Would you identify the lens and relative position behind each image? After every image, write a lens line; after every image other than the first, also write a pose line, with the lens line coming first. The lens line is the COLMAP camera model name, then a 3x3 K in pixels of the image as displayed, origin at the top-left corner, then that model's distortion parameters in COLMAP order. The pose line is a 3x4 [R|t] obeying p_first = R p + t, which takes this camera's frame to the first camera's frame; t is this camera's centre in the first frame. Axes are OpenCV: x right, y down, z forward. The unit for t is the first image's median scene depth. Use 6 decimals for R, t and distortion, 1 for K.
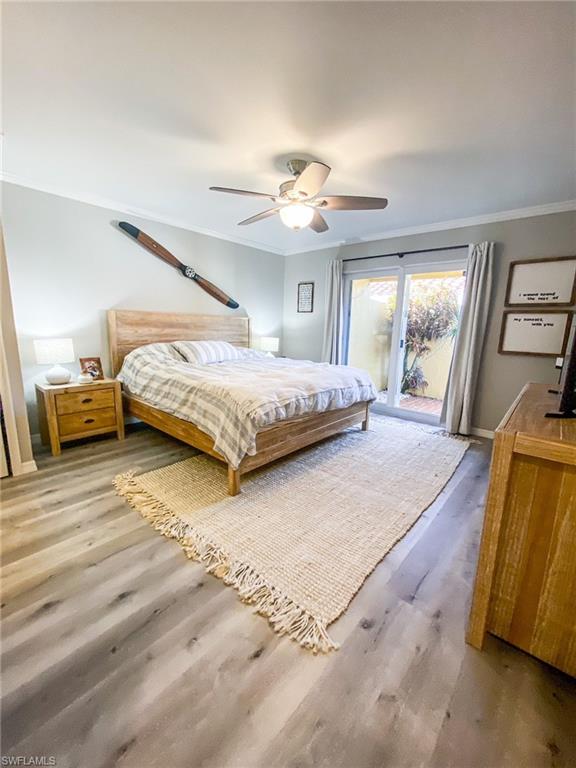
lens RADIAL K [[316.2, 0, 288.0], [0, 316.2, 384.0], [0, 0, 1]] dist [0.001133, -0.000071]
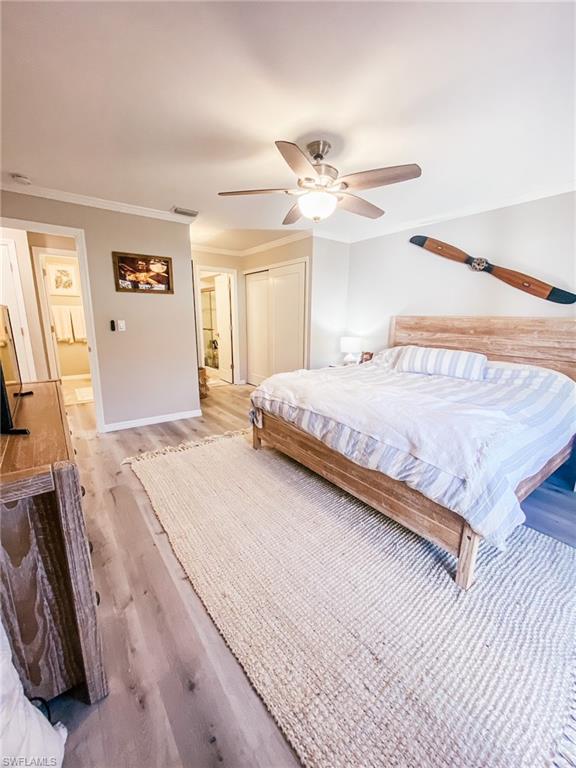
lens RADIAL K [[316.2, 0, 288.0], [0, 316.2, 384.0], [0, 0, 1]] dist [0.001133, -0.000071]
pose [[-0.216855, 0.175480, -0.960302, 0.775067], [-0.199574, 0.954965, 0.219573, -0.181374], [0.955586, 0.239267, -0.172068, 0.940219]]
